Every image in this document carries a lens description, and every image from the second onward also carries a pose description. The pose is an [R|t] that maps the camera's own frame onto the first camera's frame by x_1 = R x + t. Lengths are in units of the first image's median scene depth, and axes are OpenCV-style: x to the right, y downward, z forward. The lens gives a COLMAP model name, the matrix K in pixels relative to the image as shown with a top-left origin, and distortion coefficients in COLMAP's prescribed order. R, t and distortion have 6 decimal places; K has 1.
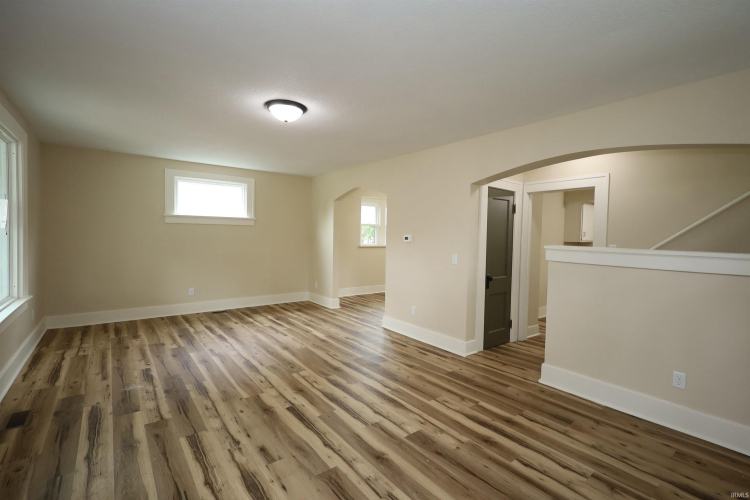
lens RADIAL K [[344.1, 0, 378.2], [0, 344.1, 248.2], [0, 0, 1]] dist [-0.001474, -0.000462]
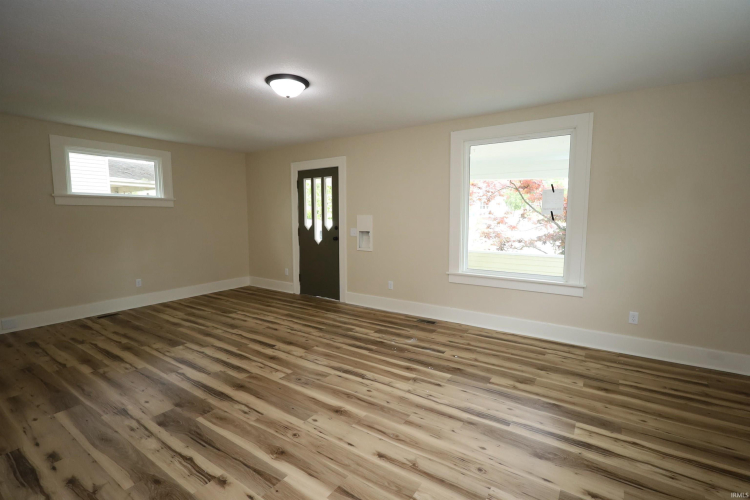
lens RADIAL K [[344.1, 0, 378.2], [0, 344.1, 248.2], [0, 0, 1]] dist [-0.001474, -0.000462]
pose [[-0.951498, 0.011991, -0.307420, -0.205826], [-0.027195, 0.992050, 0.122868, -0.074652], [0.306450, 0.125269, -0.943608, 2.017127]]
